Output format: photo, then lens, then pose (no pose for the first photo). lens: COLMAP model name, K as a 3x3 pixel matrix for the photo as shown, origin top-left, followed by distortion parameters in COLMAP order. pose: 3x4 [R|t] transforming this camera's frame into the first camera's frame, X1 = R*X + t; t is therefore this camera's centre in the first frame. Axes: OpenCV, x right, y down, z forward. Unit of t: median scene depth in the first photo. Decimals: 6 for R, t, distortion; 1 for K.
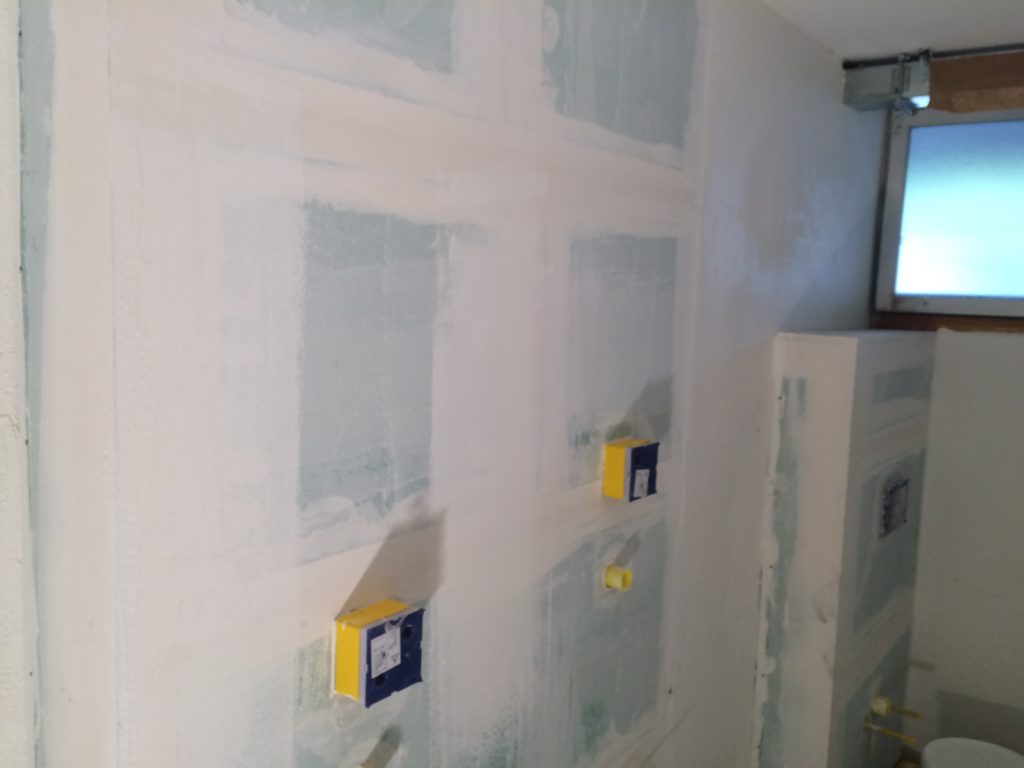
lens RADIAL K [[879.4, 0, 521.0], [0, 879.4, 372.8], [0, 0, 1]] dist [0.082575, -0.116201]
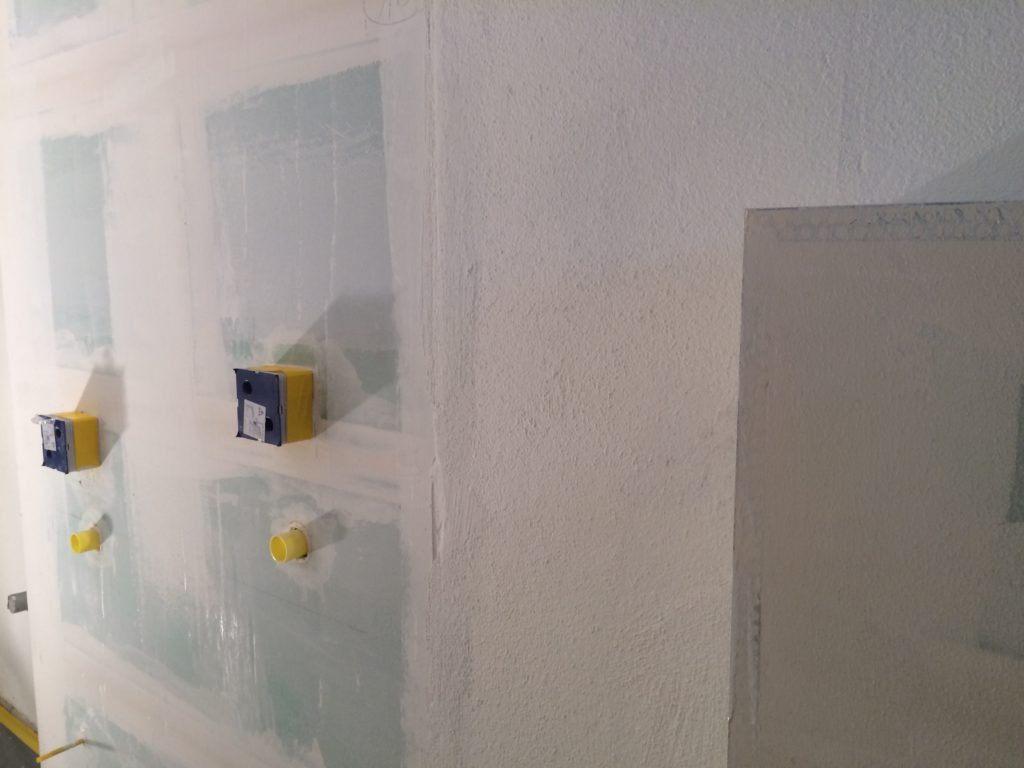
lens RADIAL K [[879.4, 0, 504.6], [0, 879.4, 377.2], [0, 0, 1]] dist [0.082575, -0.116201]
pose [[-0.061373, 0.102233, -0.992865, 0.874717], [-0.101727, 0.988920, 0.108115, -0.015238], [0.992917, 0.107637, -0.050293, 1.250592]]
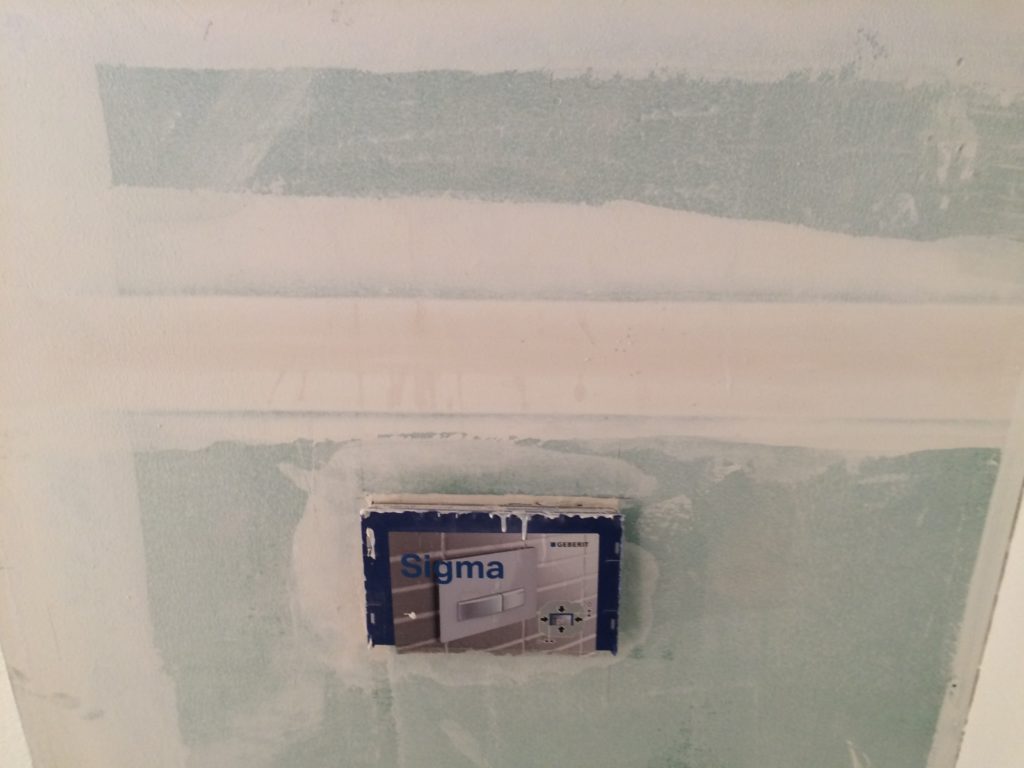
lens RADIAL K [[879.4, 0, 510.2], [0, 879.4, 377.2], [0, 0, 1]] dist [0.082575, -0.116201]
pose [[0.580081, 0.269673, -0.768624, 0.972803], [-0.062777, 0.955602, 0.287896, 0.008513], [0.812136, -0.118751, 0.571256, 1.325361]]
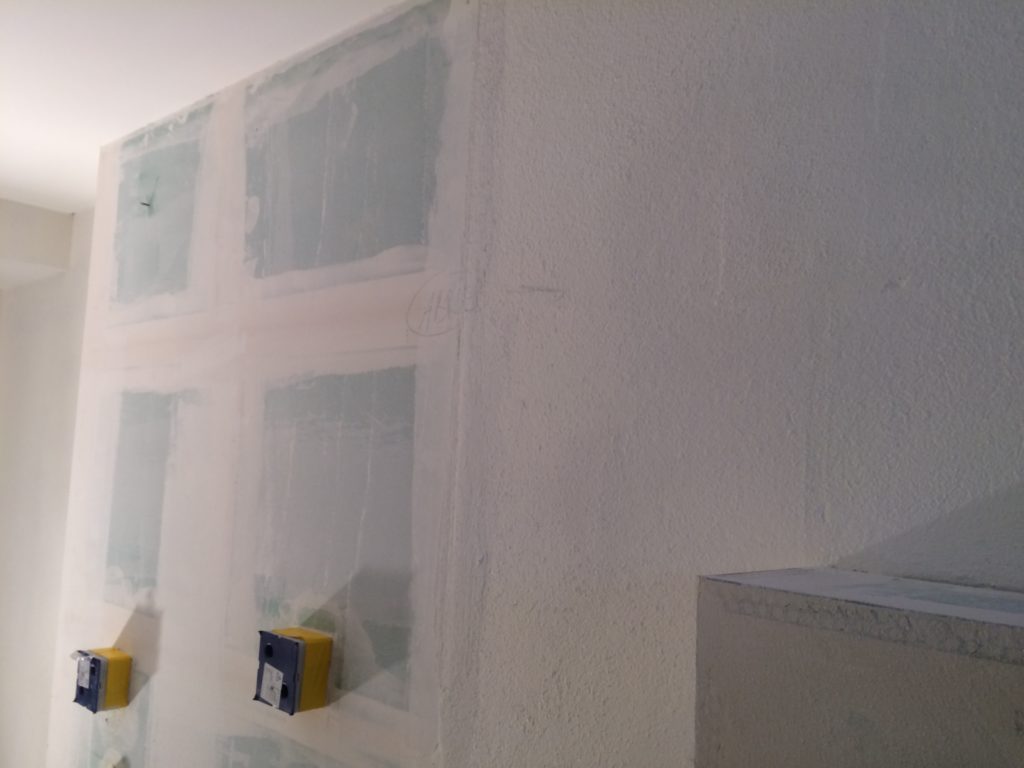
lens RADIAL K [[879.4, 0, 503.5], [0, 879.4, 376.2], [0, 0, 1]] dist [0.082575, -0.116201]
pose [[-0.127437, -0.134724, -0.982654, 0.922861], [-0.150975, 0.981822, -0.115030, -0.083524], [0.980289, 0.133697, -0.145460, 1.282300]]
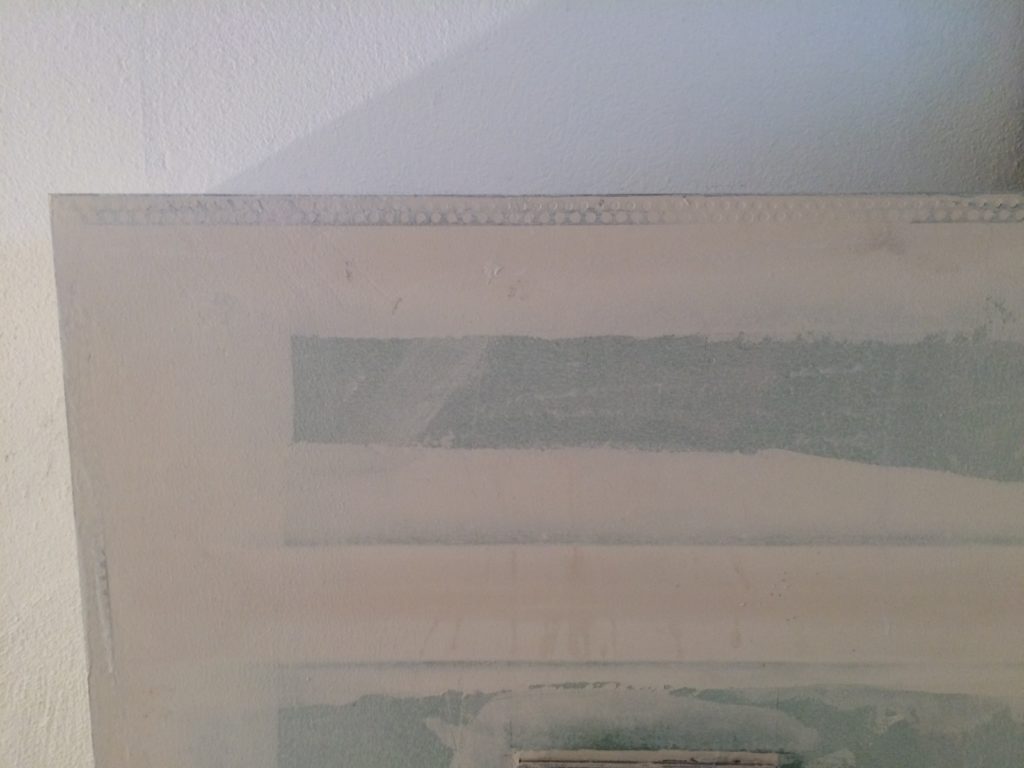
lens RADIAL K [[879.4, 0, 512.5], [0, 879.4, 378.3], [0, 0, 1]] dist [0.082575, -0.116201]
pose [[0.586226, 0.068111, -0.807279, 0.940247], [-0.051191, 0.997583, 0.046993, -0.002568], [0.808529, 0.013777, 0.588296, 1.258496]]
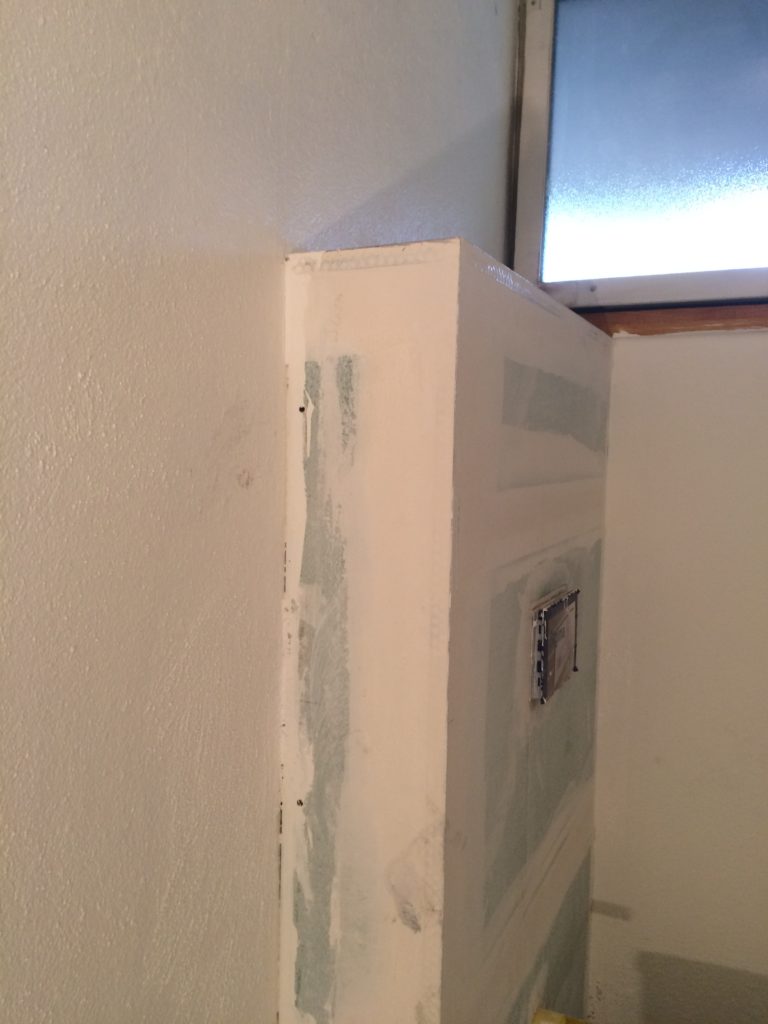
lens RADIAL K [[879.4, 0, 383.7], [0, 879.4, 508.0], [0, 0, 1]] dist [0.082575, -0.116201]
pose [[0.976895, -0.033084, 0.211141, 0.335794], [0.037180, 0.999189, -0.015456, 0.118524], [-0.210459, 0.022949, 0.977333, 0.805833]]
